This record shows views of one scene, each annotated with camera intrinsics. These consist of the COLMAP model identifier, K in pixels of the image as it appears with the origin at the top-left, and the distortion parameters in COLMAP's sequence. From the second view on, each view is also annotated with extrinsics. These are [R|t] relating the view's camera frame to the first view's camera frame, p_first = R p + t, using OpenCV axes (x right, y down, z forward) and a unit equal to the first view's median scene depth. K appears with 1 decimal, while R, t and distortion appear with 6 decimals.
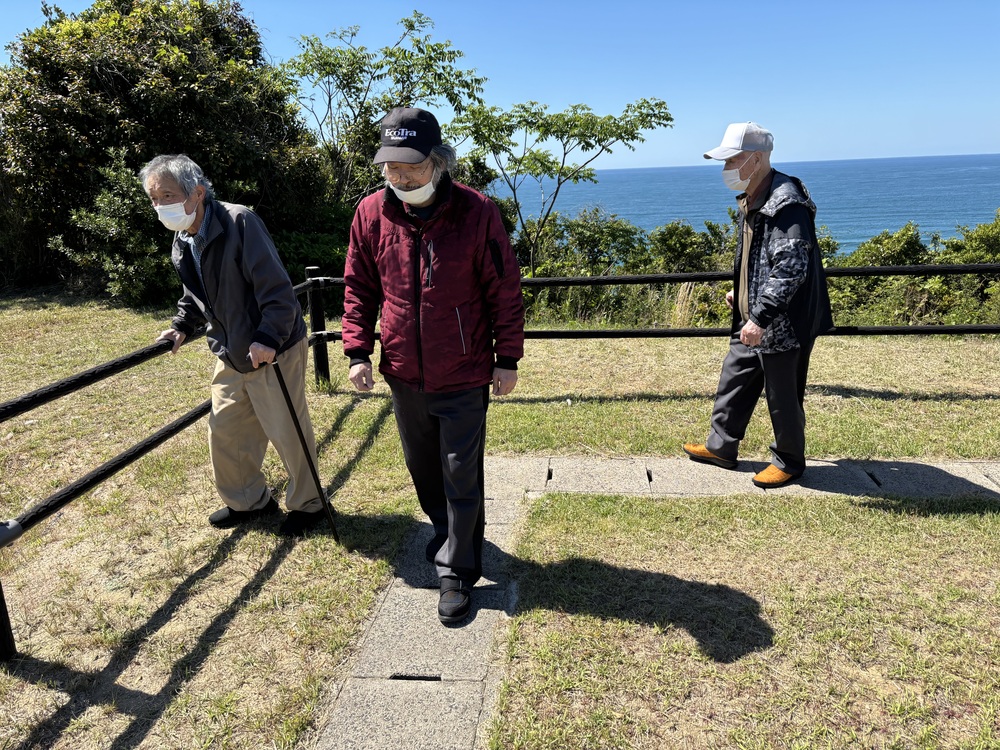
lens RADIAL K [[758.7, 0, 499.6], [0, 758.7, 376.2], [0, 0, 1]] dist [0.024156, 0.004179]
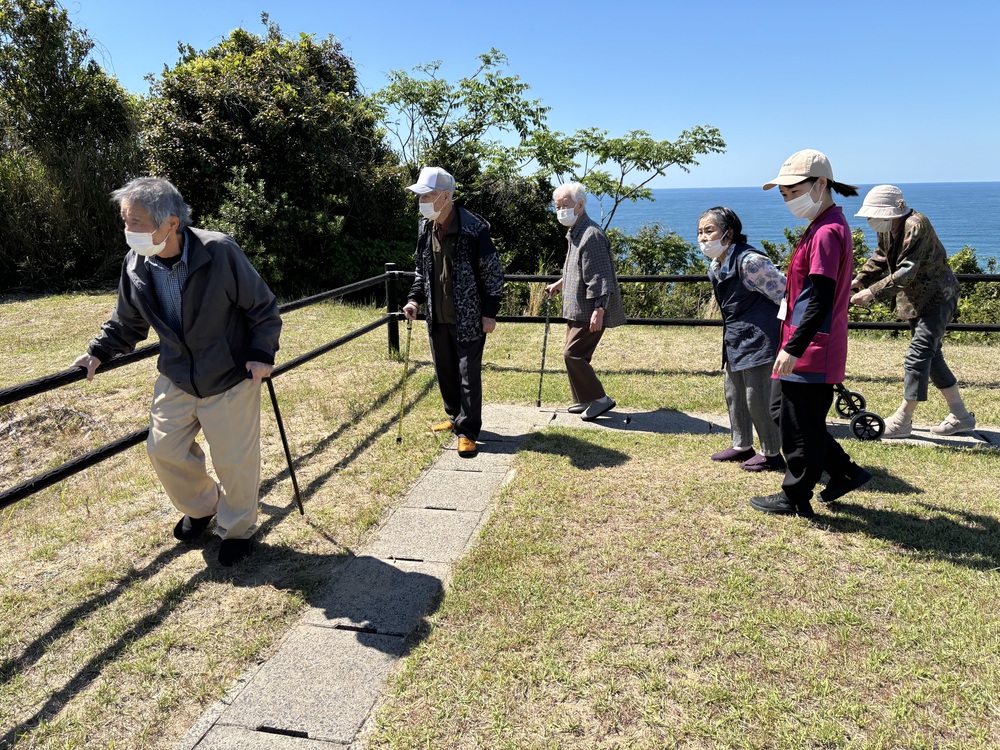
lens RADIAL K [[758.7, 0, 500.4], [0, 758.7, 373.5], [0, 0, 1]] dist [0.024156, 0.004179]
pose [[0.994861, 0.041485, -0.092363, 0.032104], [-0.043604, 0.998827, -0.021044, 0.029675], [0.091381, 0.024963, 0.995503, -0.125249]]
